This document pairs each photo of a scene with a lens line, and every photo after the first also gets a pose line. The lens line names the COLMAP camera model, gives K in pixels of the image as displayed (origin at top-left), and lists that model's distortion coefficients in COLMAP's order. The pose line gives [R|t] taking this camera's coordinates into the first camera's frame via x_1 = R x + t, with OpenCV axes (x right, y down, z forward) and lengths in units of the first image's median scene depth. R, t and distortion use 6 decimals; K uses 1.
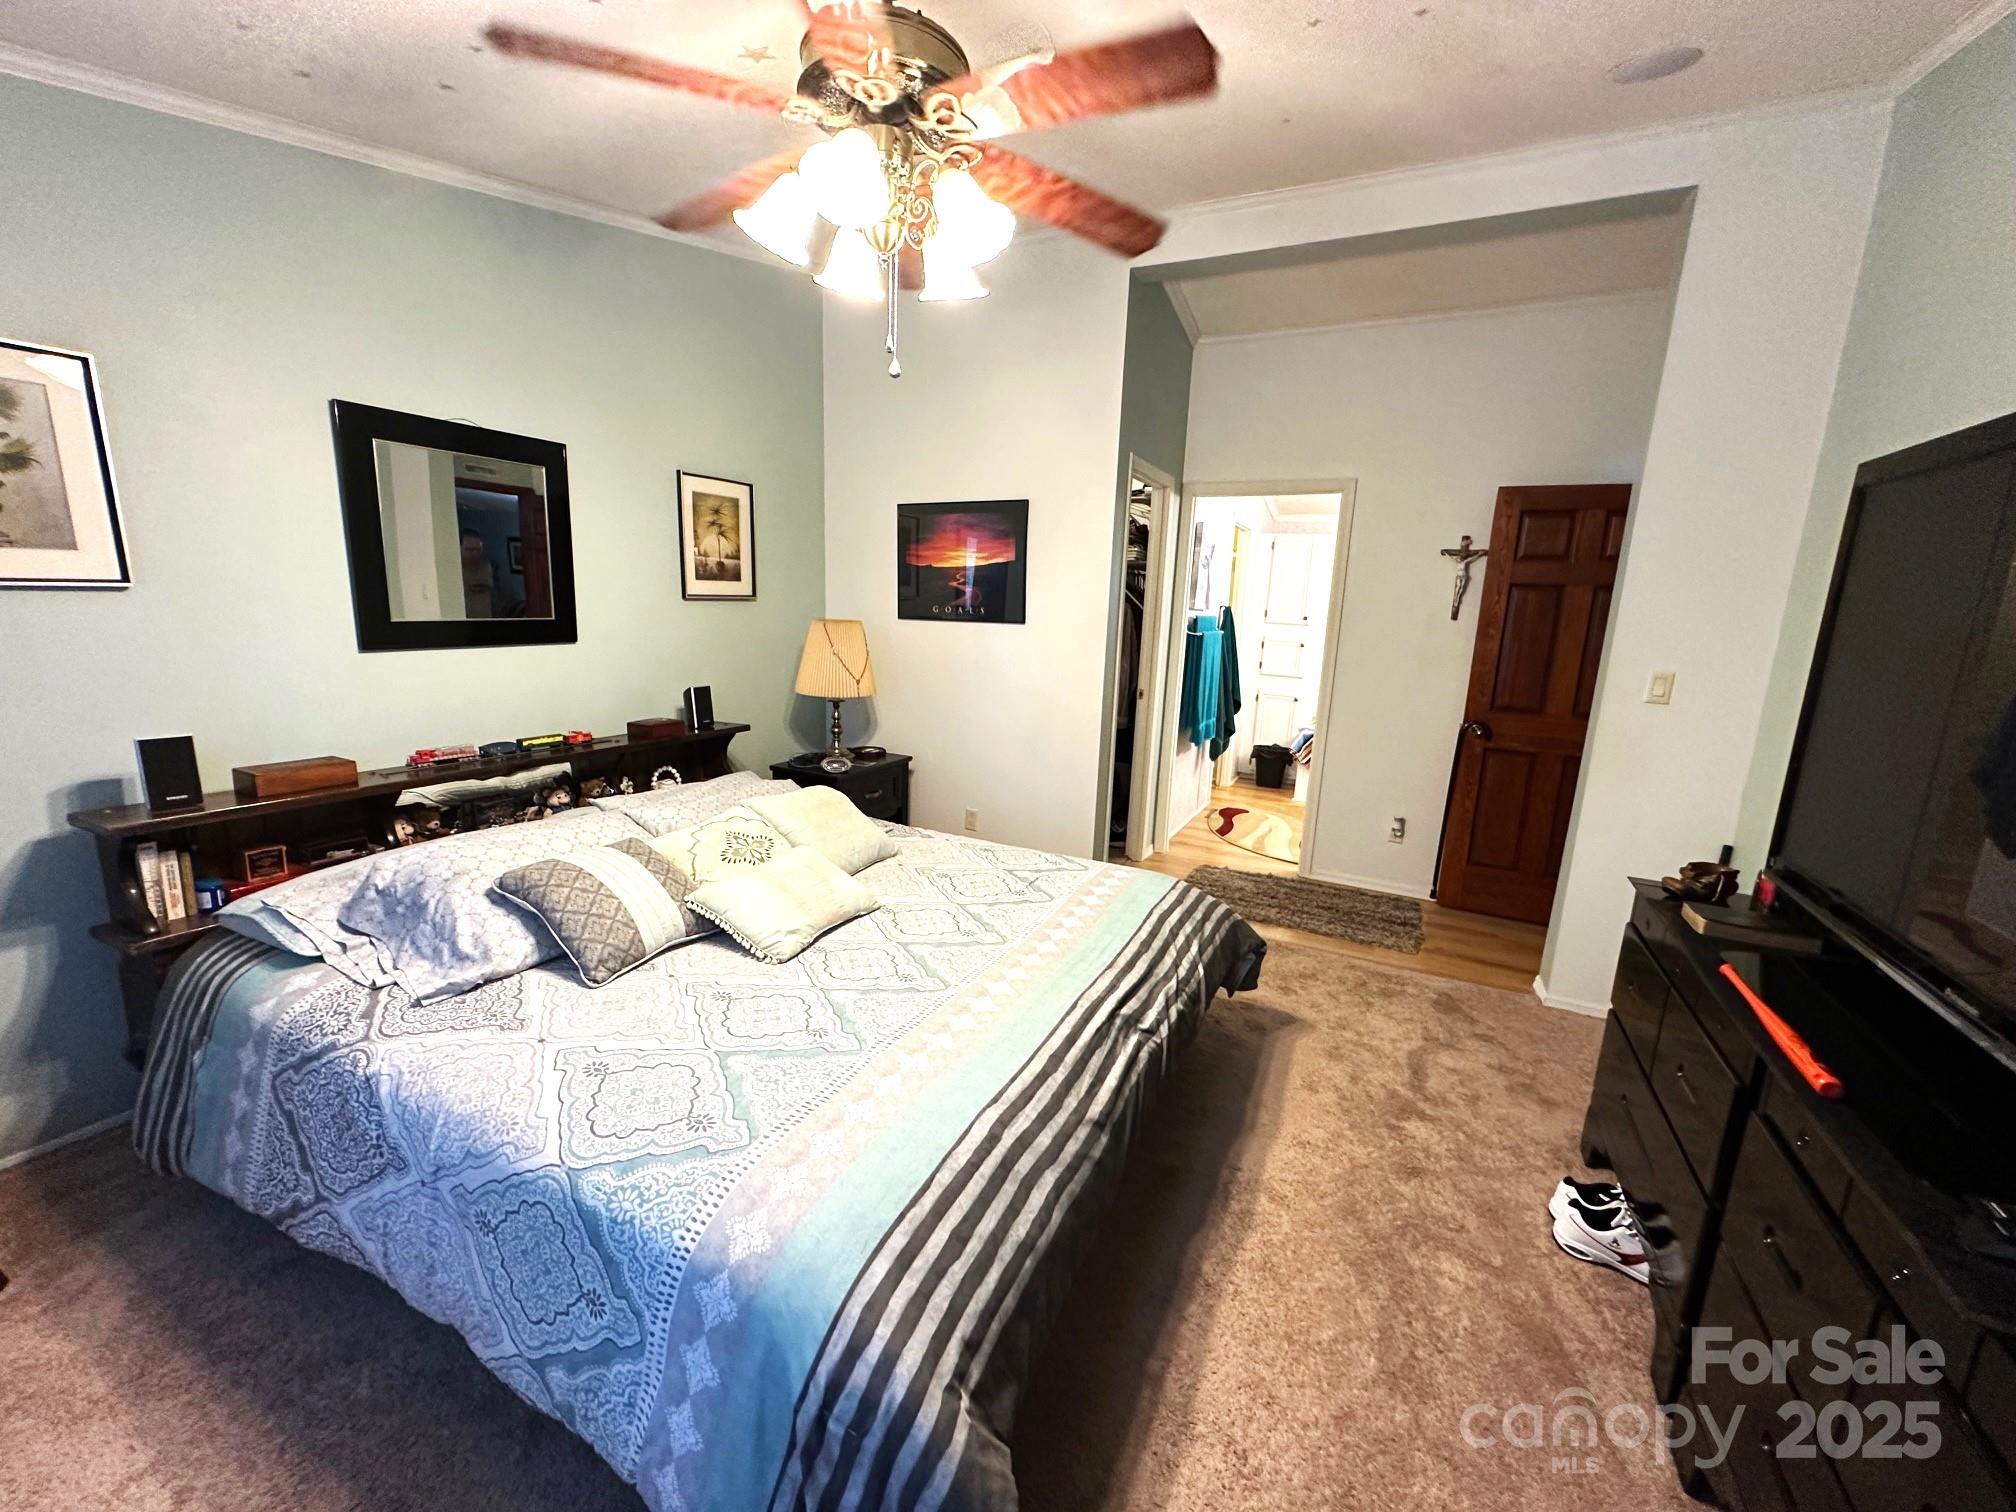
lens RADIAL K [[802.5, 0, 1008.3], [0, 802.5, 753.9], [0, 0, 1]] dist [-0.002952, 0.000934]
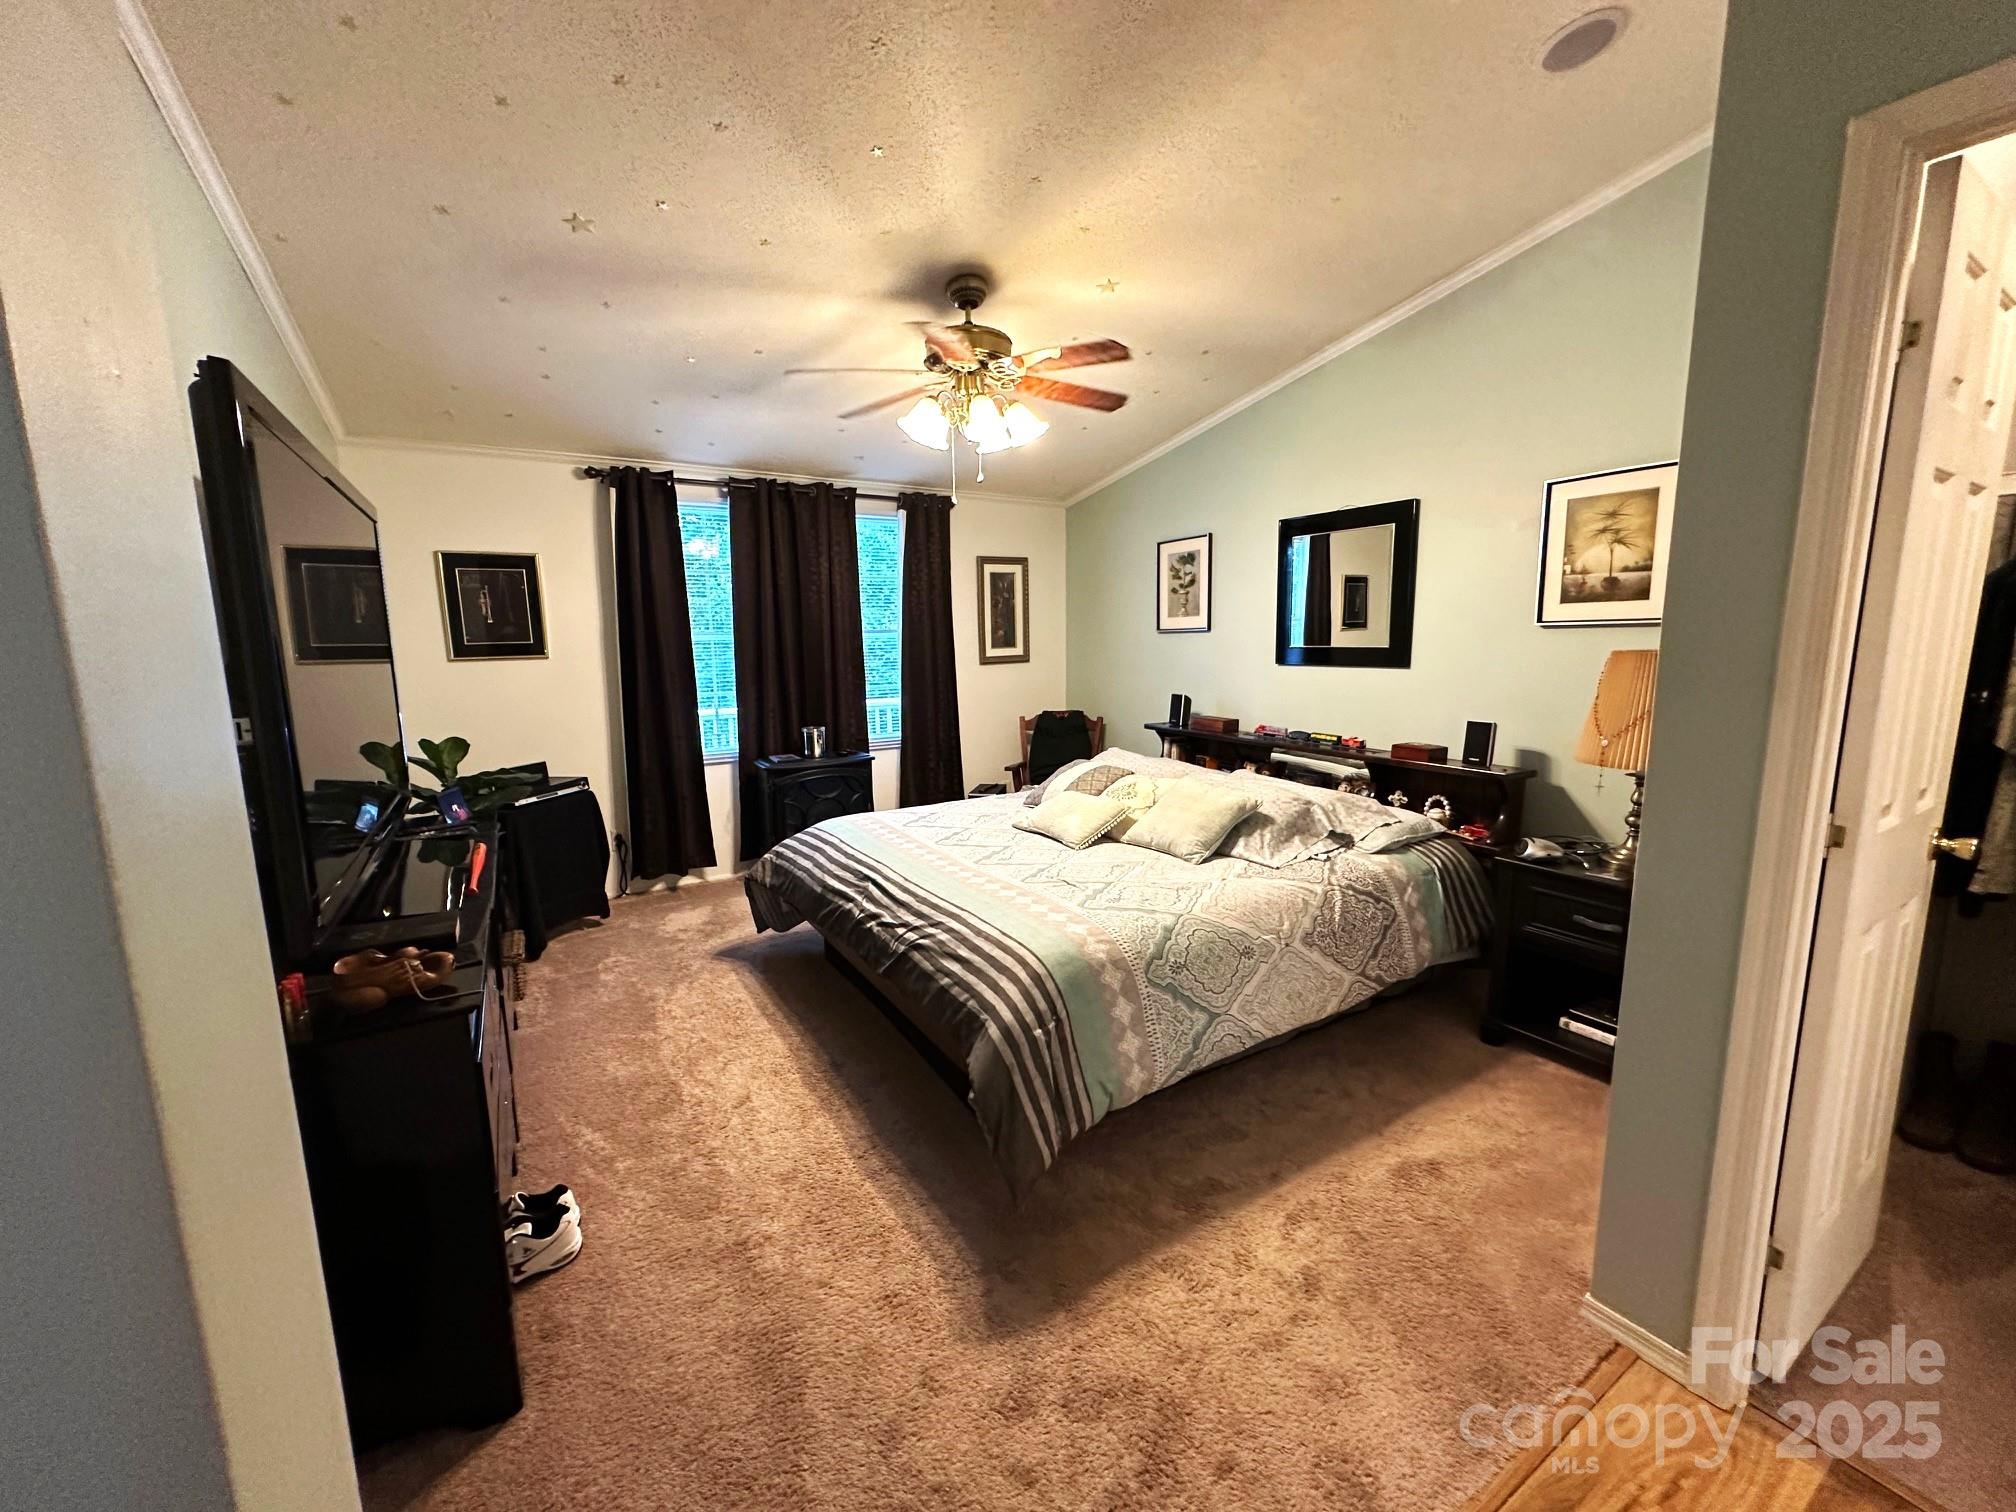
lens RADIAL K [[802.5, 0, 1008.3], [0, 802.5, 753.9], [0, 0, 1]] dist [-0.002952, 0.000934]
pose [[-0.527155, 0.090062, -0.844983, 0.889399], [-0.172519, 0.962317, 0.210197, -0.195542], [0.832072, 0.256582, -0.491753, 1.339615]]
